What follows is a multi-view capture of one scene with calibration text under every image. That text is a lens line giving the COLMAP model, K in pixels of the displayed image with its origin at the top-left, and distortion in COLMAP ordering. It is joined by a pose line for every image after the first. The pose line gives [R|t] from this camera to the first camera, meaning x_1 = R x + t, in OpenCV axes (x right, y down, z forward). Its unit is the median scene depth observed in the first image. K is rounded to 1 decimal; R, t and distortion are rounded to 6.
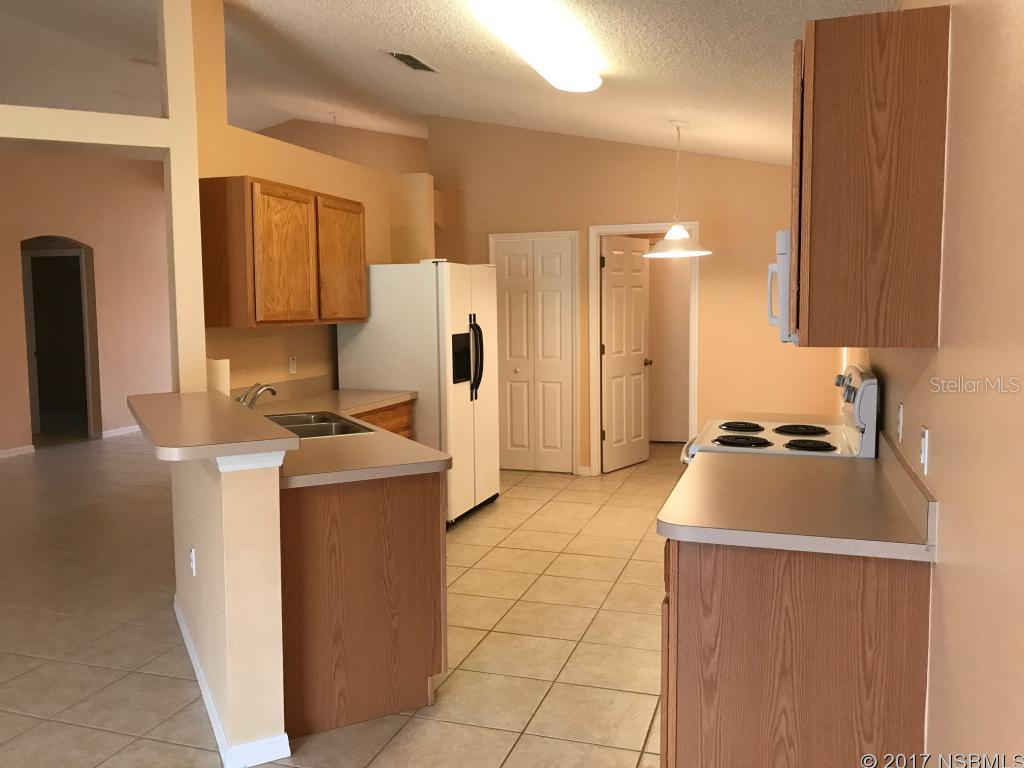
lens RADIAL K [[844.1, 0, 511.4], [0, 844.1, 381.2], [0, 0, 1]] dist [0.055626, 0.026960]
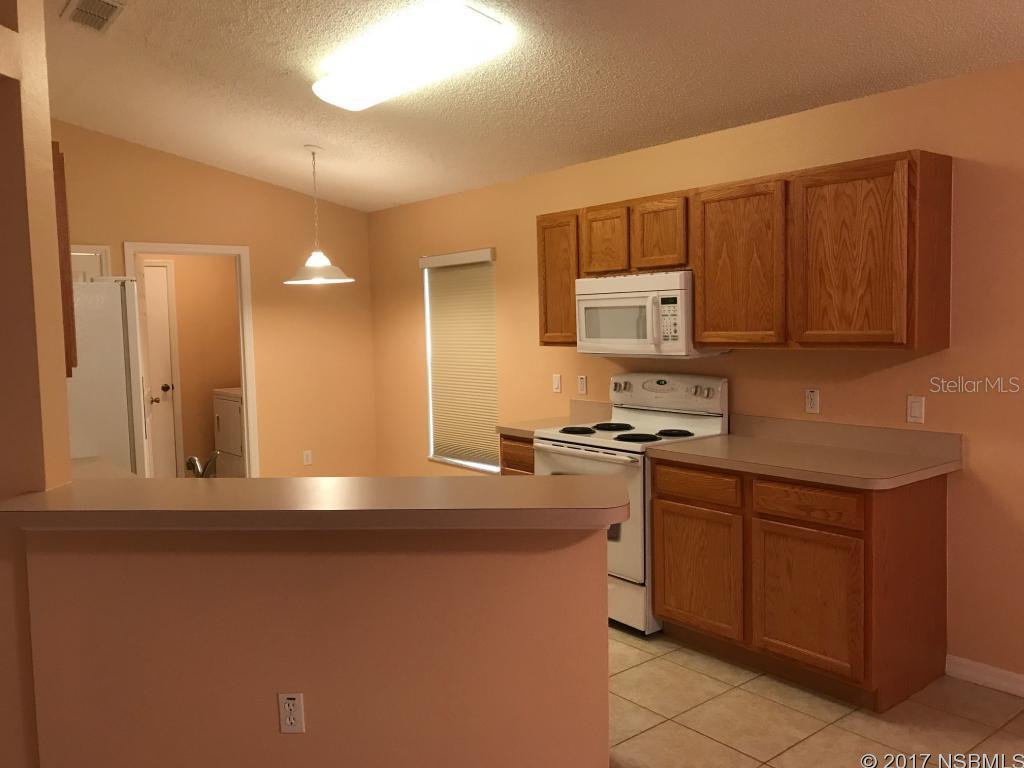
lens RADIAL K [[844.1, 0, 512.9], [0, 844.1, 386.3], [0, 0, 1]] dist [0.055626, 0.026960]
pose [[0.545269, -0.068783, 0.835434, -0.515602], [0.093611, 0.995390, 0.020854, -0.028309], [-0.833018, 0.066835, 0.549195, 0.281310]]
